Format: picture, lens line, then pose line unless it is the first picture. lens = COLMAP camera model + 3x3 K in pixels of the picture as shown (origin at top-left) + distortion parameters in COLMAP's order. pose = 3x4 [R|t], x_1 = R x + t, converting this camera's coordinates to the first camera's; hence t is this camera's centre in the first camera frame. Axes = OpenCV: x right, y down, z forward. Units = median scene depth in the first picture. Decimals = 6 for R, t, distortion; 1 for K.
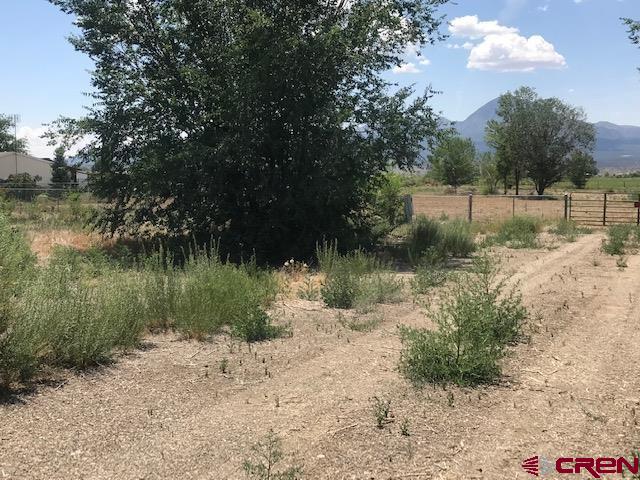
lens RADIAL K [[826.2, 0, 320.0], [0, 826.2, 240.0], [0, 0, 1]] dist [0.061177, 0.029893]
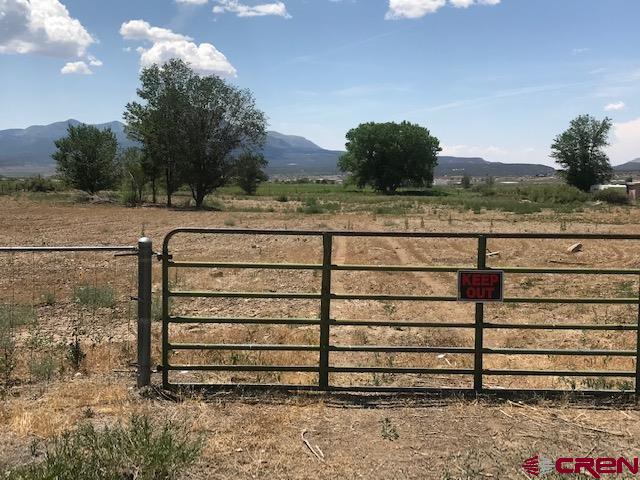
lens RADIAL K [[826.2, 0, 320.0], [0, 826.2, 240.0], [0, 0, 1]] dist [0.061177, 0.029893]
pose [[0.927176, -0.020315, 0.374075, 0.076628], [0.022714, 0.999740, -0.002006, -0.015587], [-0.373937, 0.010356, 0.927396, 0.235156]]
